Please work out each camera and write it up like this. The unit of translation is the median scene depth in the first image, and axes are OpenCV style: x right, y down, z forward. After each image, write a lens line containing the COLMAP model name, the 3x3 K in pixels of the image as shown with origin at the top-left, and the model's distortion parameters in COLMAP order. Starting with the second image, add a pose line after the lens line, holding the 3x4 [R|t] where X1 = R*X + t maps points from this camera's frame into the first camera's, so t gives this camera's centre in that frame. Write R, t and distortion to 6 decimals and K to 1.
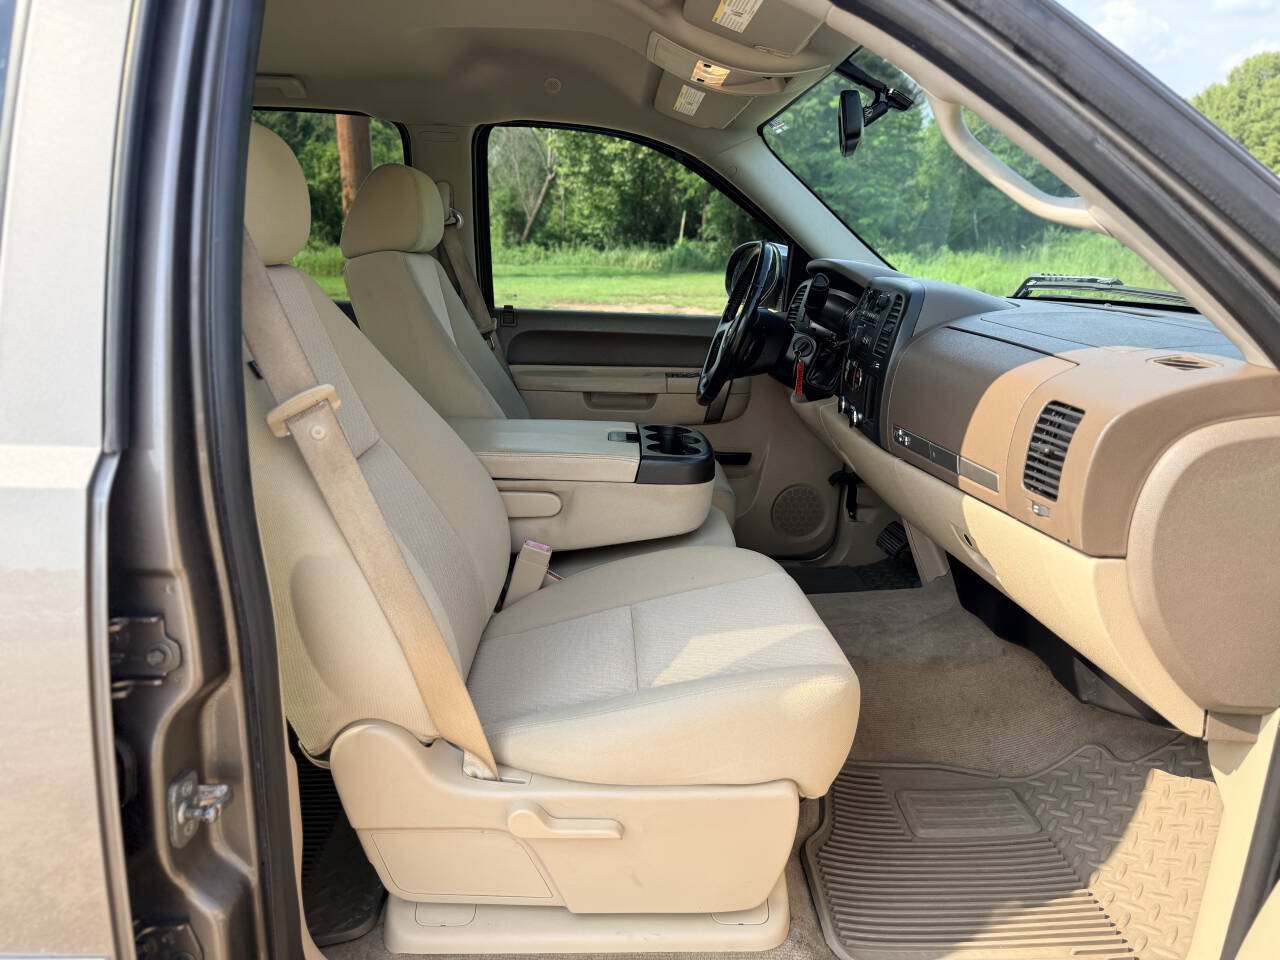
lens RADIAL K [[931.8, 0, 620.9], [0, 931.8, 481.9], [0, 0, 1]] dist [0.059754, -0.065360]
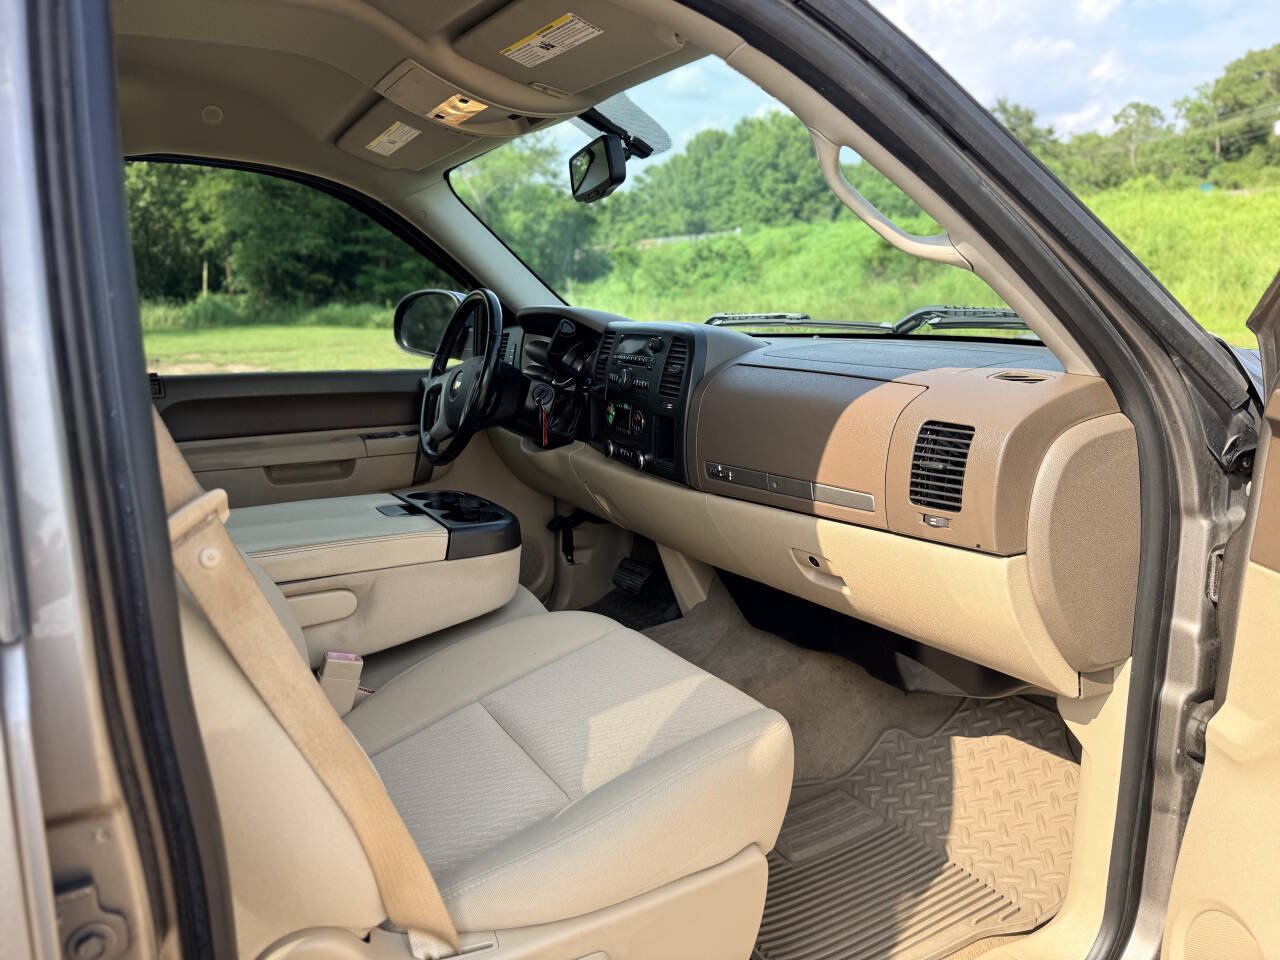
lens RADIAL K [[931.8, 0, 620.9], [0, 931.8, 481.9], [0, 0, 1]] dist [0.059754, -0.065360]
pose [[0.878125, -0.121031, 0.462869, -0.203152], [0.144452, 0.989393, -0.015338, -0.029317], [-0.456103, 0.080331, 0.886294, 0.116948]]
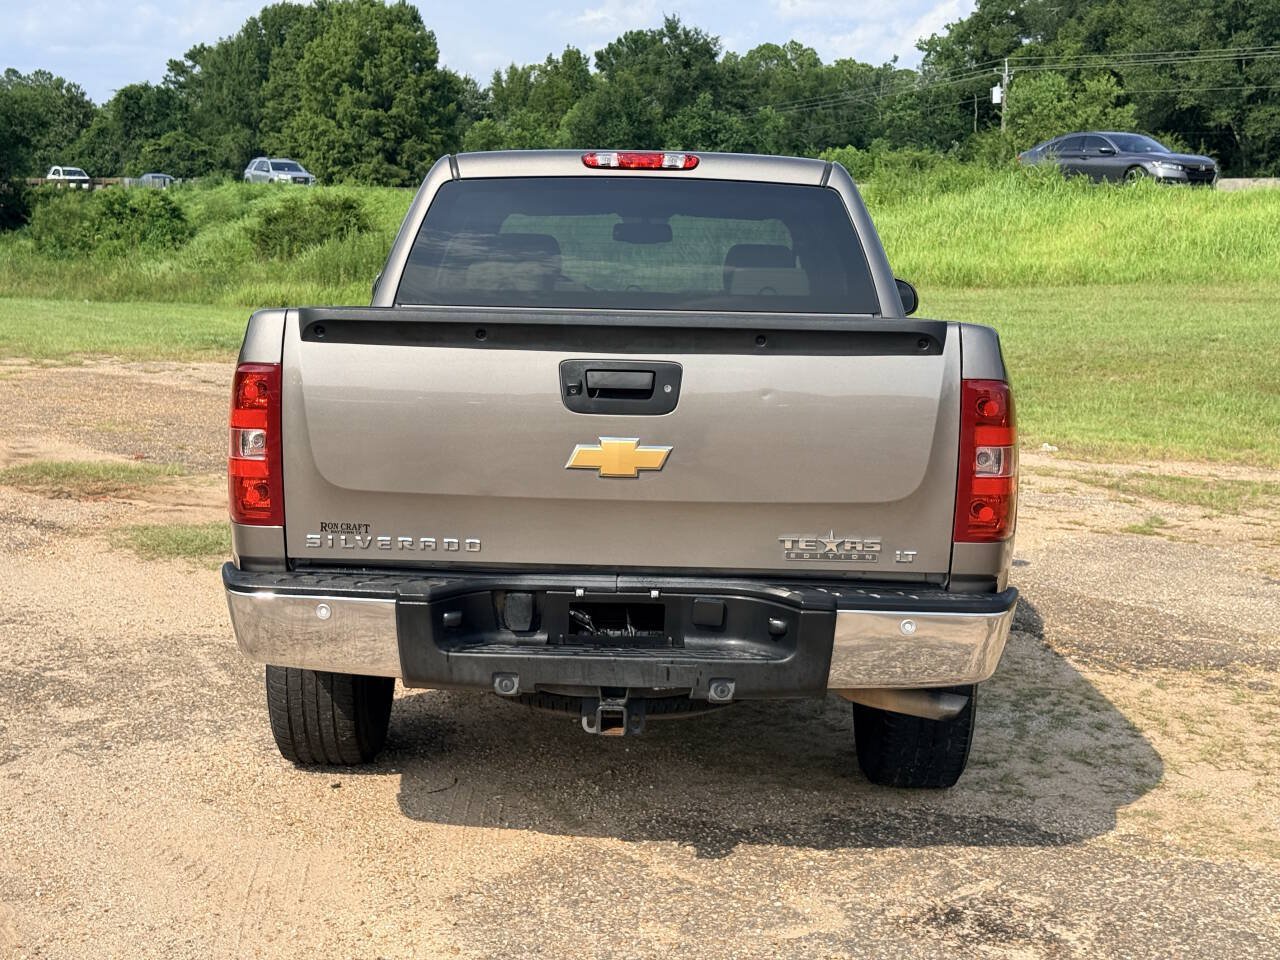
lens RADIAL K [[1844.9, 0, 640.0], [0, 1844.9, 480.0], [0, 0, 1]] dist [0.229783, -0.552997]
pose [[0.753966, -0.049909, 0.655015, -1.314254], [0.129361, 0.988866, -0.073556, 1.232780], [-0.644050, 0.140192, 0.752027, -5.026428]]
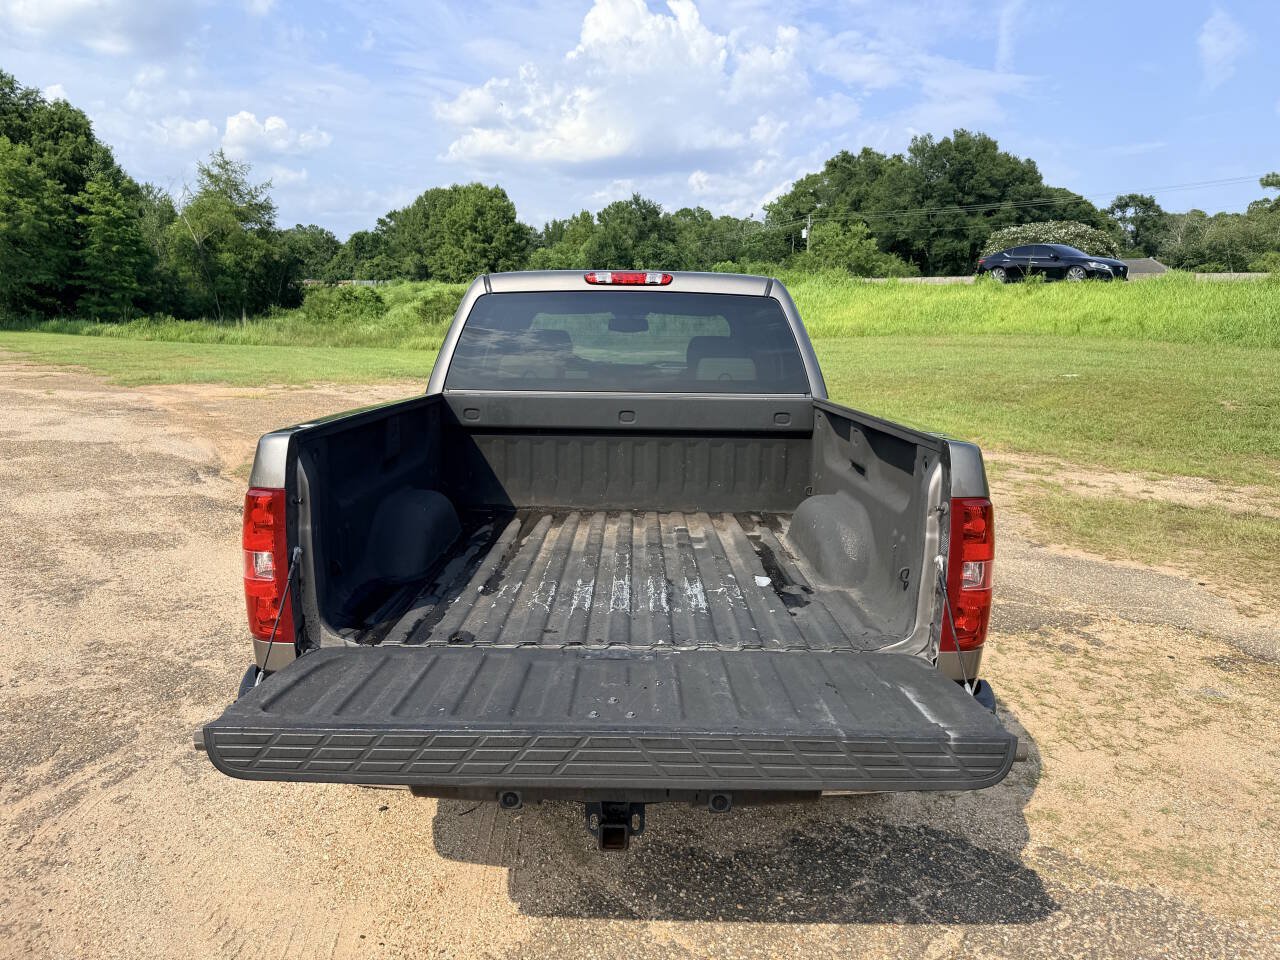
lens RADIAL K [[931.9, 0, 635.2], [0, 931.9, 478.8], [0, 0, 1]] dist [0.091552, -0.094025]
pose [[0.744351, -0.091216, 0.661529, -1.083828], [0.140294, 0.989879, -0.021367, 1.138406], [-0.652885, 0.108714, 0.749615, -4.766673]]
